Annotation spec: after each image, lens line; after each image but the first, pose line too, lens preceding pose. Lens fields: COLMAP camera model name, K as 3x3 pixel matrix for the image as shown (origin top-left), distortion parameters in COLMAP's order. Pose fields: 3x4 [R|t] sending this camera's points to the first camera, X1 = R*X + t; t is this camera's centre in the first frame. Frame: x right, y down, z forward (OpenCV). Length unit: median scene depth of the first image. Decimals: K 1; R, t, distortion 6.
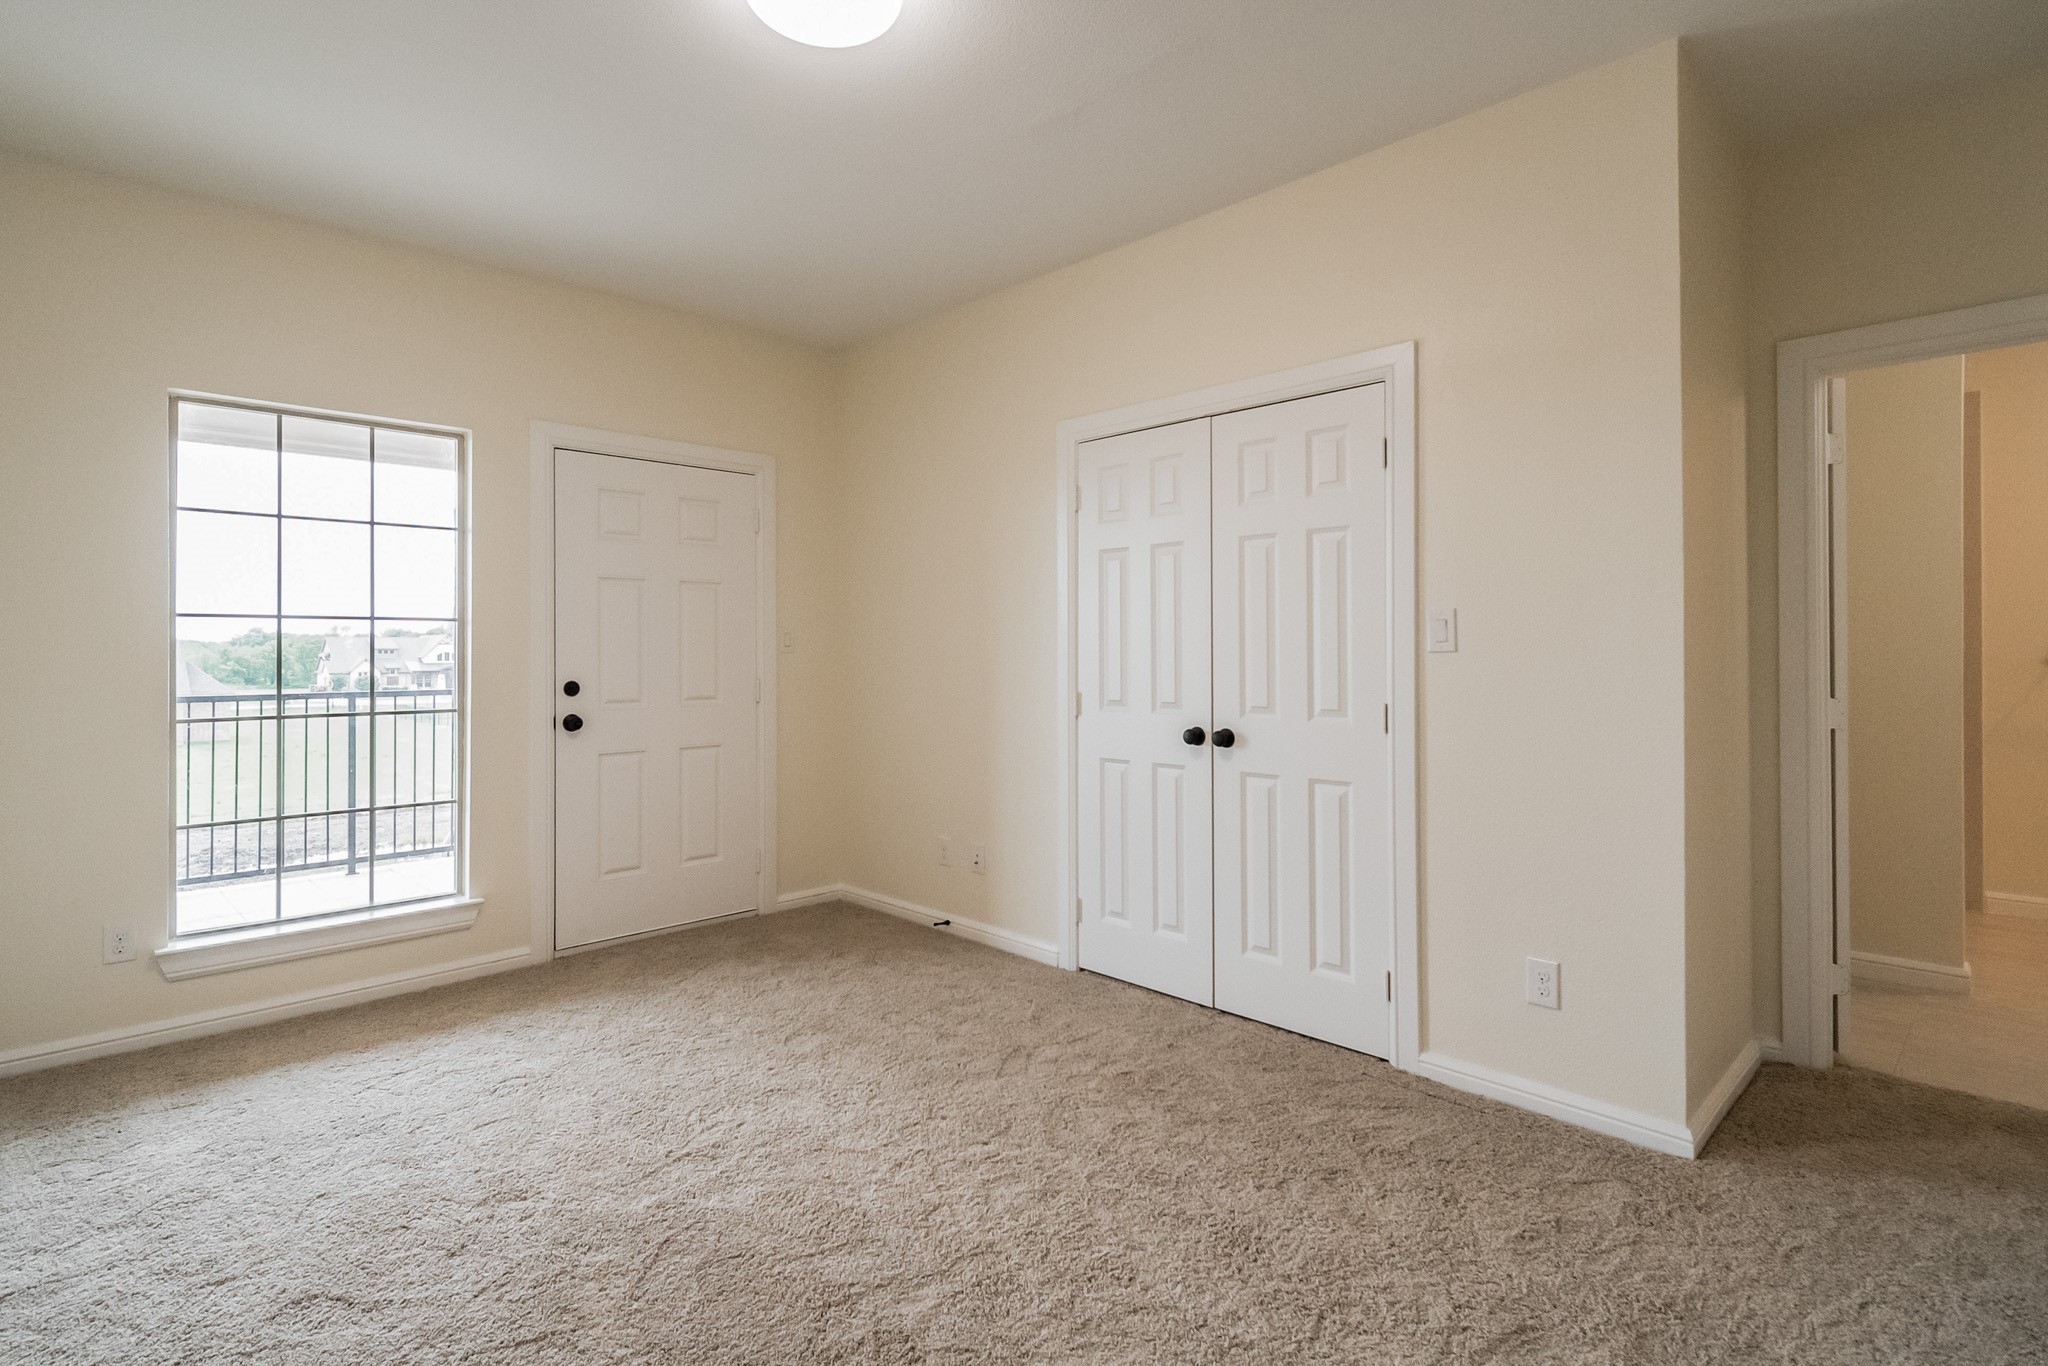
lens RADIAL K [[1003.3, 0, 992.1], [0, 1003.3, 640.8], [0, 0, 1]] dist [0.002016, -0.002370]
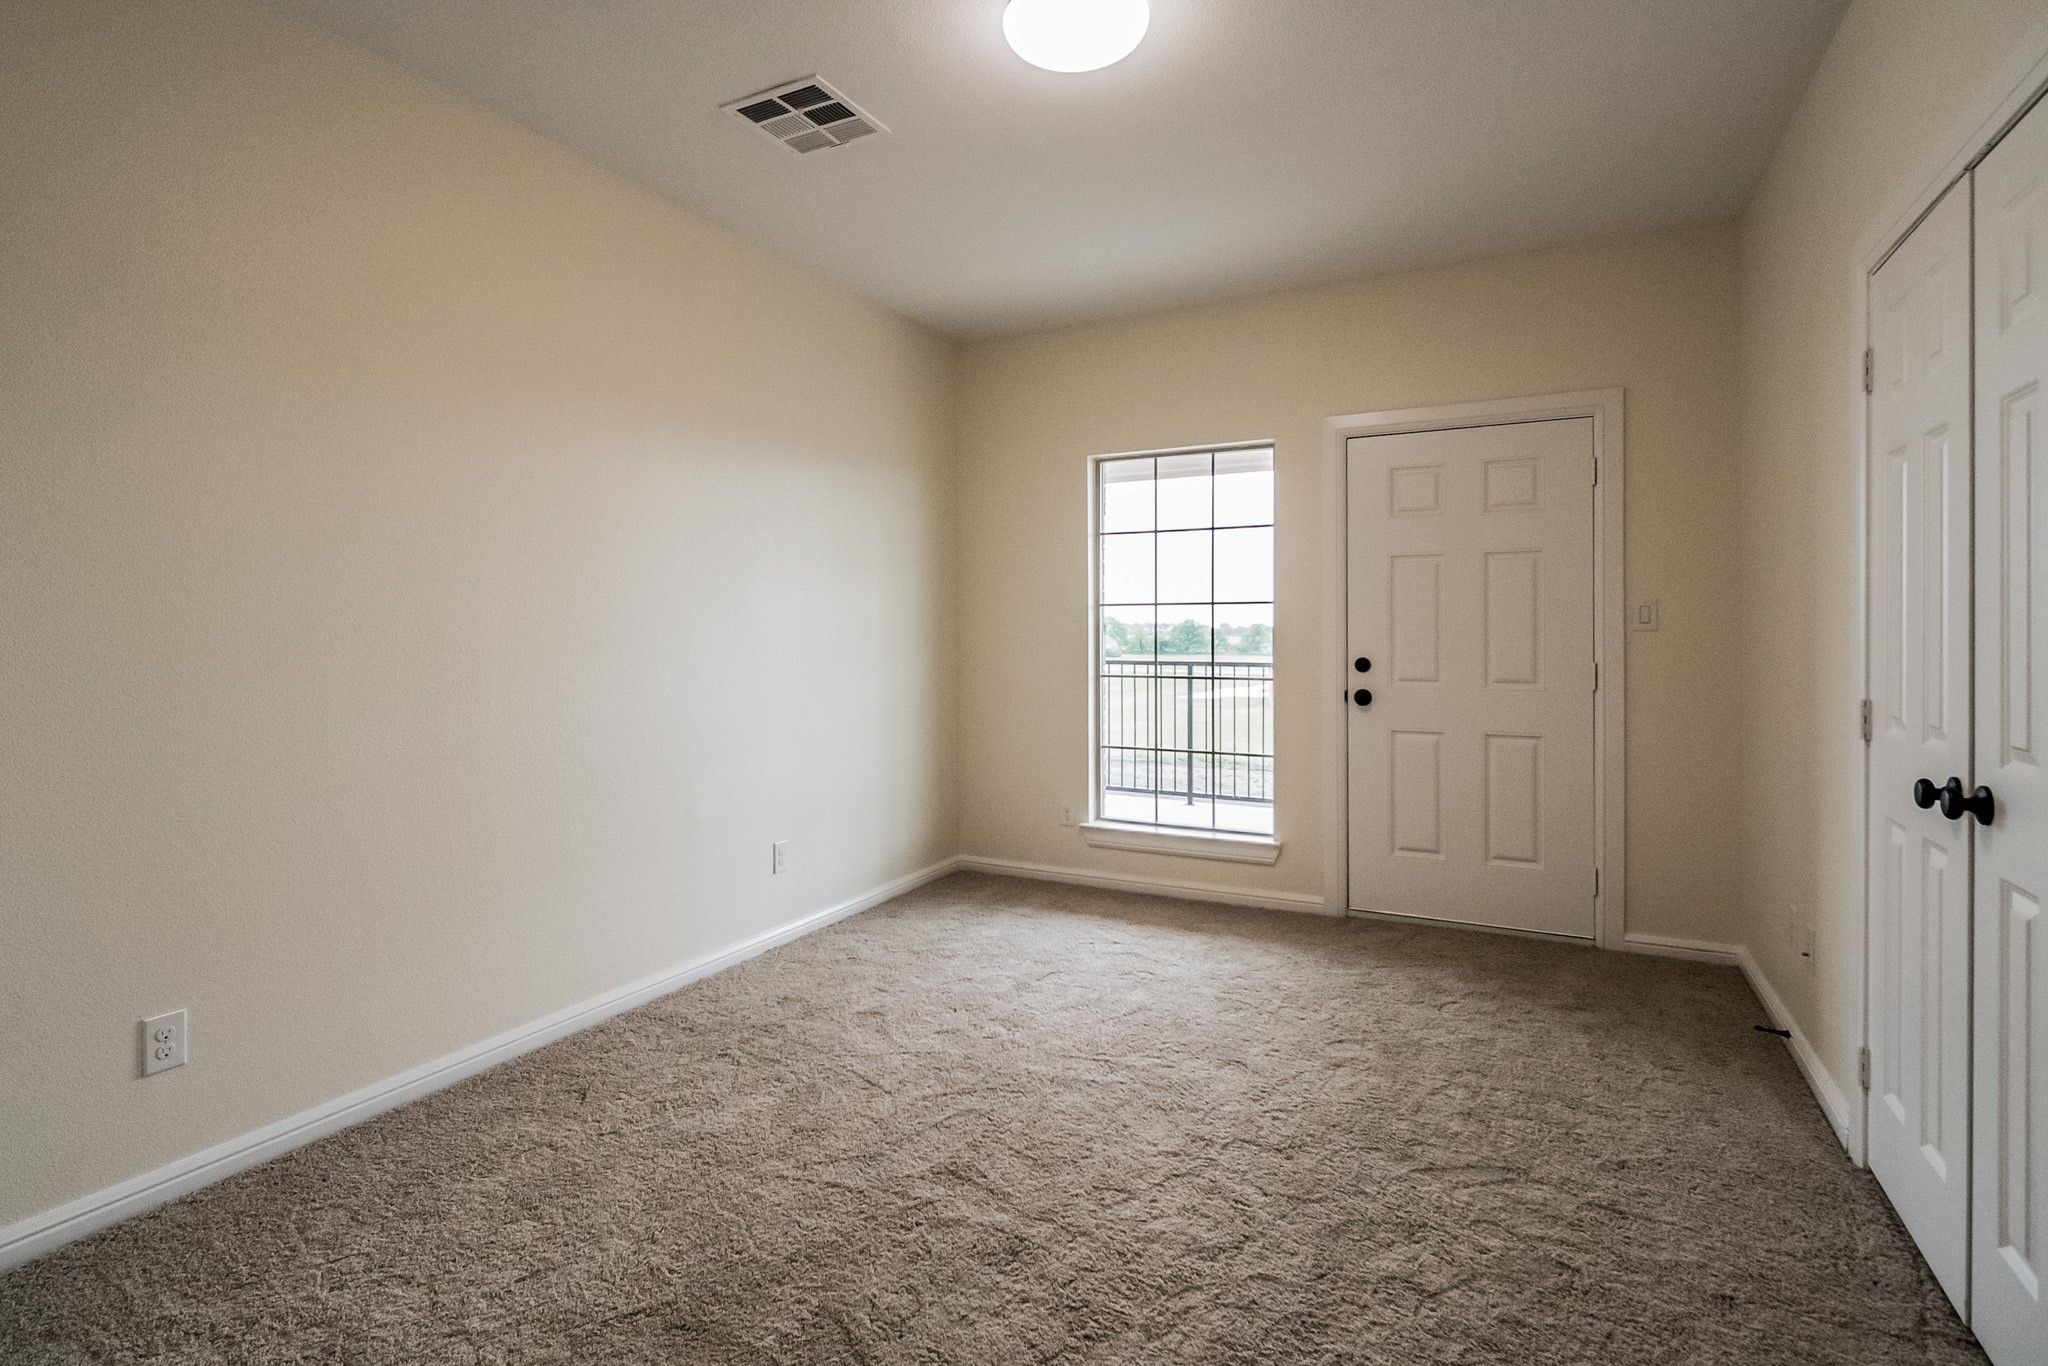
lens RADIAL K [[1003.3, 0, 1000.4], [0, 1003.3, 635.5], [0, 0, 1]] dist [0.002016, -0.002370]
pose [[0.313728, 0.007566, -0.949483, 0.539308], [0.010312, 0.999882, 0.011375, 0.001169], [0.949457, -0.013359, 0.313613, 0.369116]]
